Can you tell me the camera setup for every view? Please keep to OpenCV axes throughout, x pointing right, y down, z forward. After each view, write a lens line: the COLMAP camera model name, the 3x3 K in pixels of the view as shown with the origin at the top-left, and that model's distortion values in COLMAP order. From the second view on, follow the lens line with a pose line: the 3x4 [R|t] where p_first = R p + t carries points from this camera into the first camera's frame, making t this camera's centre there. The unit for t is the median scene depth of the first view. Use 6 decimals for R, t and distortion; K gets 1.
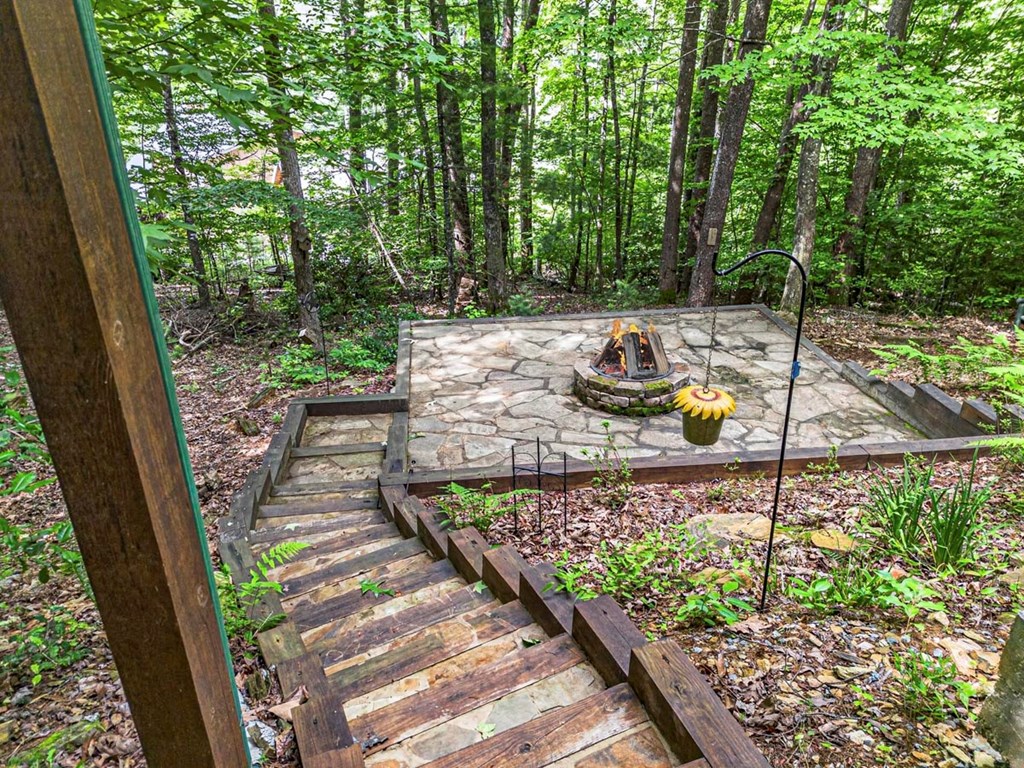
lens RADIAL K [[727.2, 0, 512.0], [0, 727.2, 384.0], [0, 0, 1]] dist [0.065198, -0.094905]
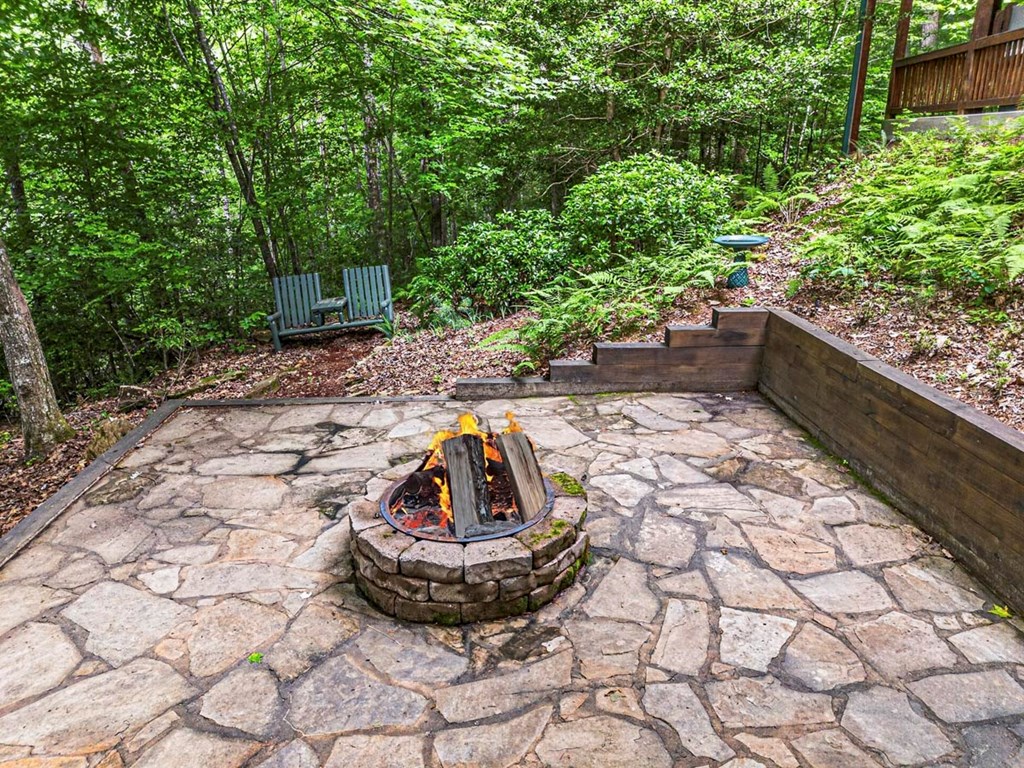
lens RADIAL K [[727.2, 0, 512.0], [0, 727.2, 384.0], [0, 0, 1]] dist [0.065198, -0.094905]
pose [[0.034744, -0.299696, 0.953402, -0.246404], [0.420414, 0.869845, 0.258110, -0.185486], [-0.906667, 0.391856, 0.156219, 0.777999]]
